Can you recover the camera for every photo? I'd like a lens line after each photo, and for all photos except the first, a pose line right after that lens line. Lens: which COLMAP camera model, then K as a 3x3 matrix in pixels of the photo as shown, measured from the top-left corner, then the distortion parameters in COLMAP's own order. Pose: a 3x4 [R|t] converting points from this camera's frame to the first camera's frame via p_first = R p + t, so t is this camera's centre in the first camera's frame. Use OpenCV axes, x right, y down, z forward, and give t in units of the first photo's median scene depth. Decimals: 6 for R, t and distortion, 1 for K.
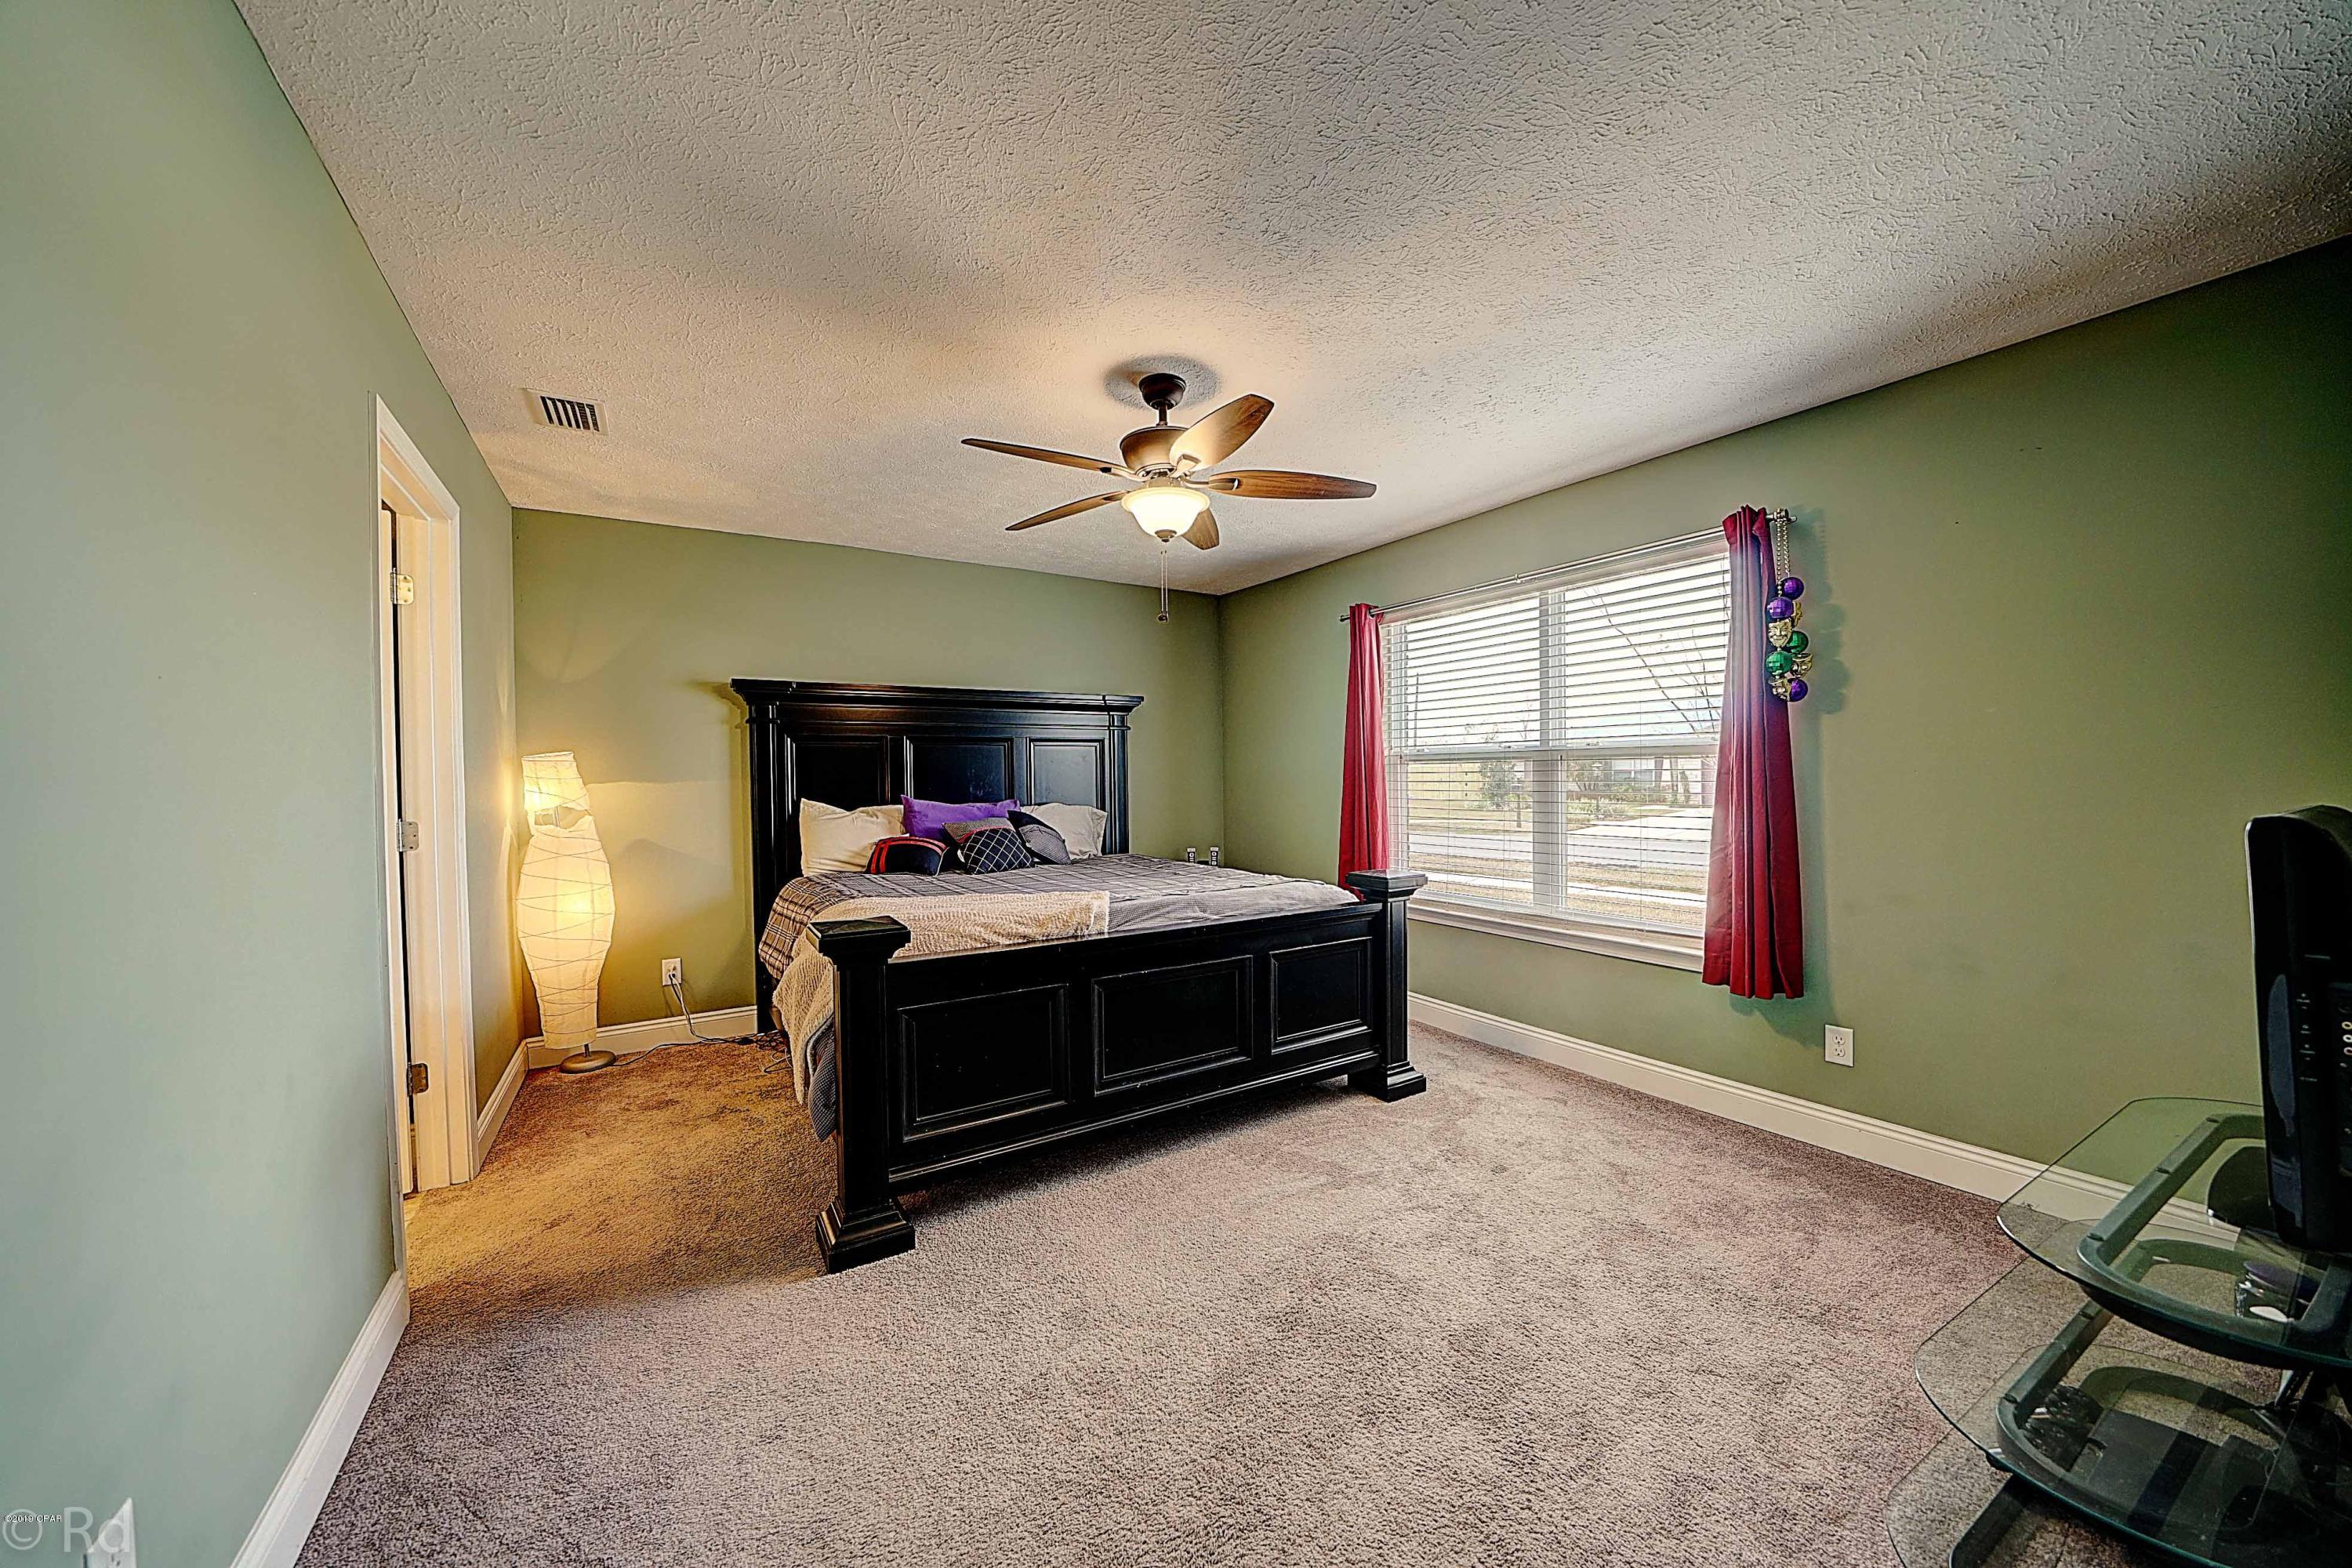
lens RADIAL K [[805.8, 0, 1176.0], [0, 805.8, 784.0], [0, 0, 1]] dist [-0.022393, 0.001993]
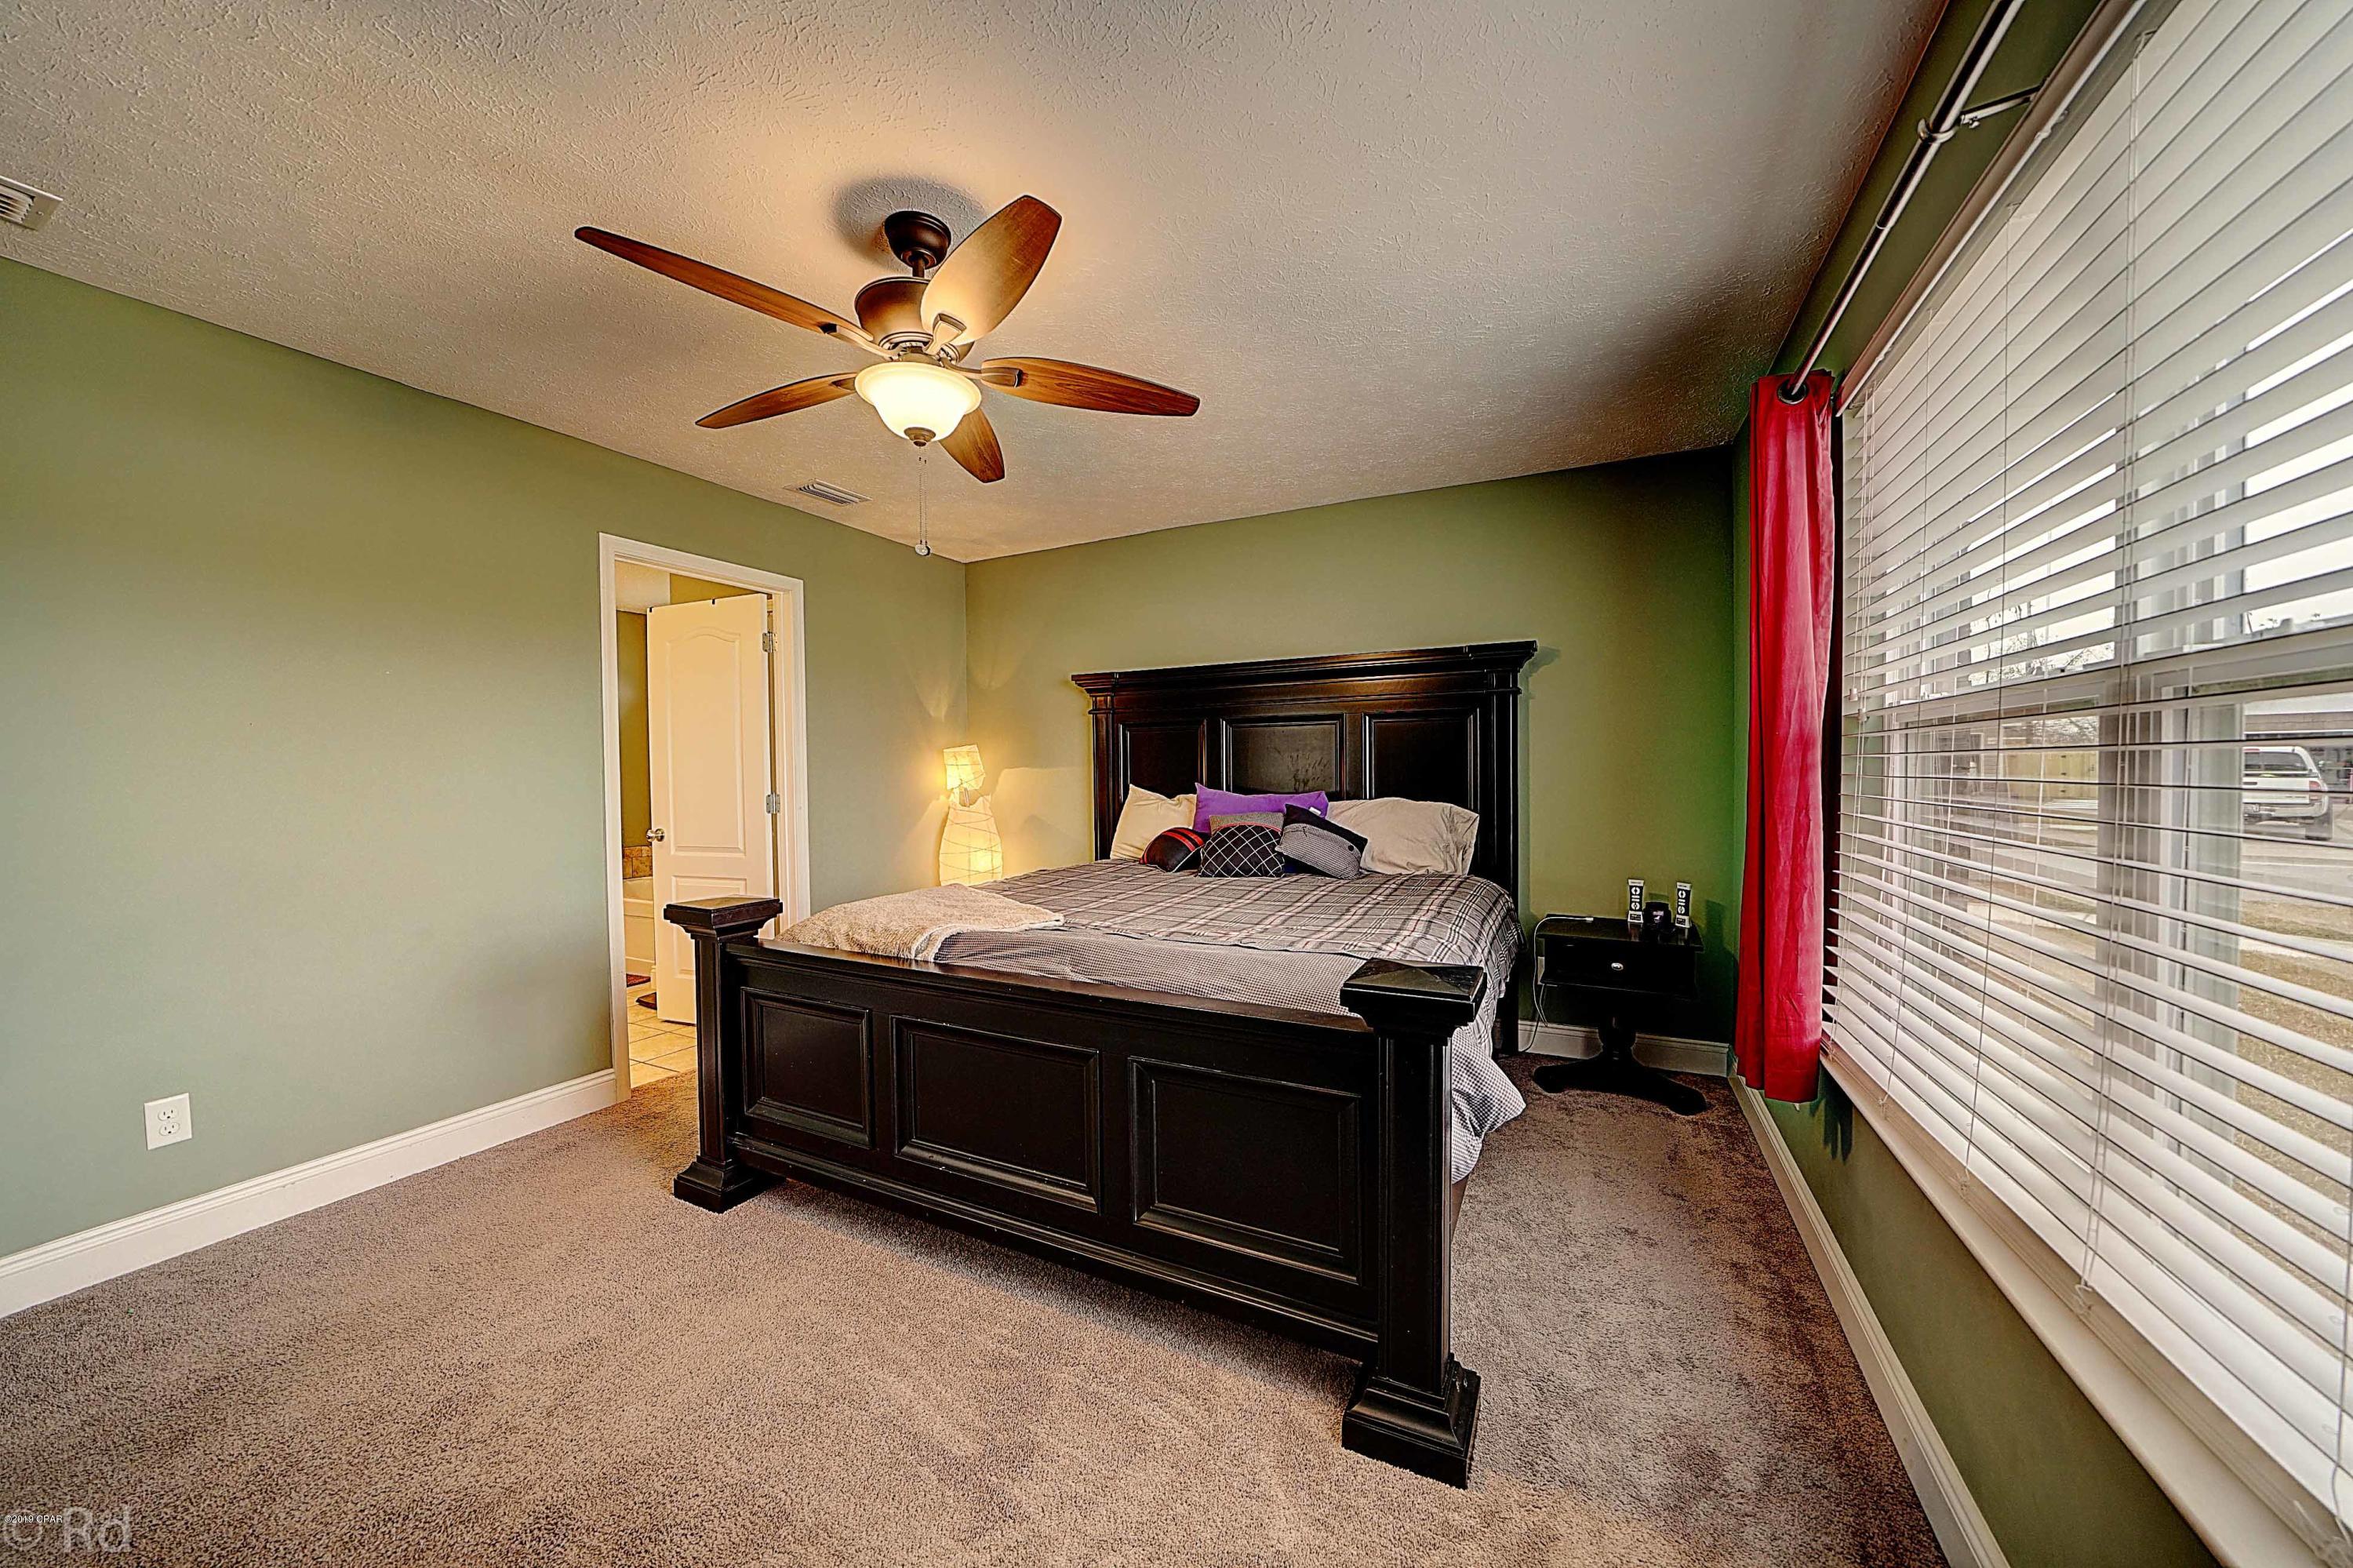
lens RADIAL K [[806.2, 0, 1176.5], [0, 806.2, 784.0], [0, 0, 1]] dist [-0.022393, 0.001993]
pose [[0.533408, 0.022975, -0.845546, 0.494876], [-0.006407, 0.999712, 0.023122, -0.007436], [0.845834, -0.006916, 0.533401, 0.544888]]
